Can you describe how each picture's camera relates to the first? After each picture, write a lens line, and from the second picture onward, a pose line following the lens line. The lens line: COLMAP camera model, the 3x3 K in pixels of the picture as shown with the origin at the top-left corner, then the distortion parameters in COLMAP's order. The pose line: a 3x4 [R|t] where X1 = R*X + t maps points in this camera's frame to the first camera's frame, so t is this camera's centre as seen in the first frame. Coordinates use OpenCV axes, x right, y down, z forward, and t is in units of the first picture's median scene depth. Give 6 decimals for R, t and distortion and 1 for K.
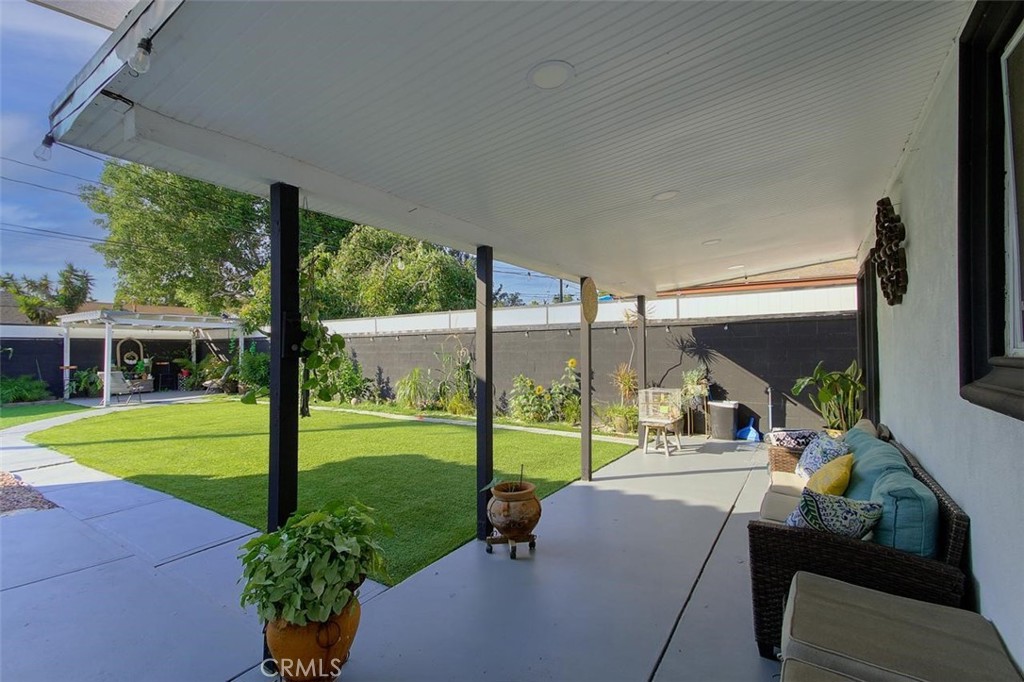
lens RADIAL K [[480.9, 0, 520.5], [0, 480.9, 331.1], [0, 0, 1]] dist [0.012524, 0.000530]
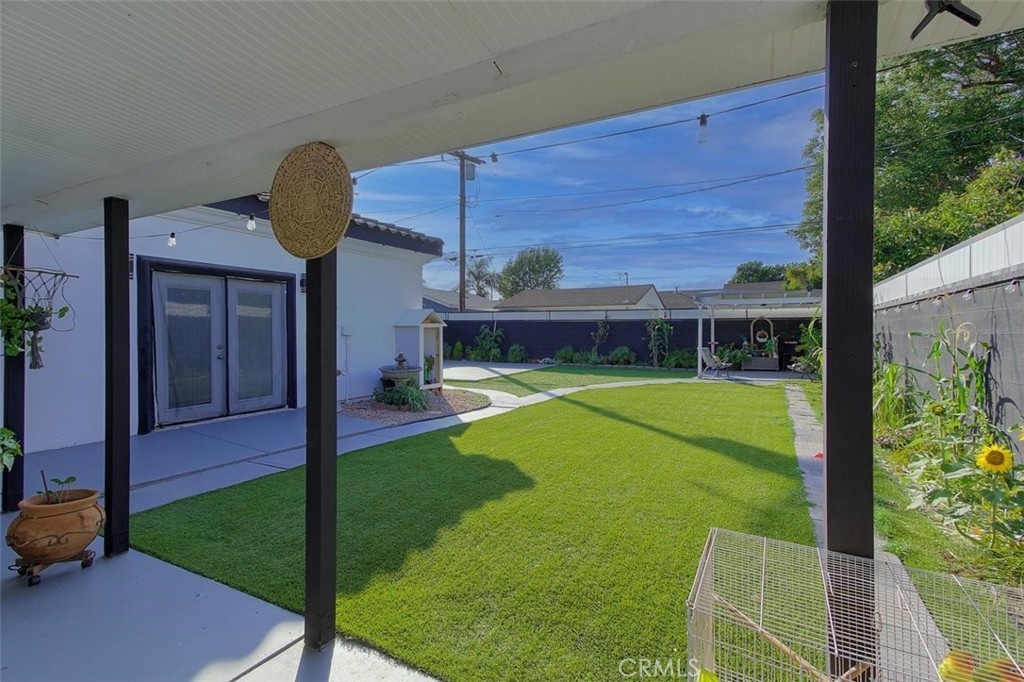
lens RADIAL K [[480.9, 0, 520.5], [0, 480.9, 331.1], [0, 0, 1]] dist [0.012524, 0.000530]
pose [[0.112256, 0.009415, -0.993635, 0.195524], [0.035181, 0.999291, 0.013443, 0.012500], [0.993056, -0.036466, 0.111845, 0.394536]]
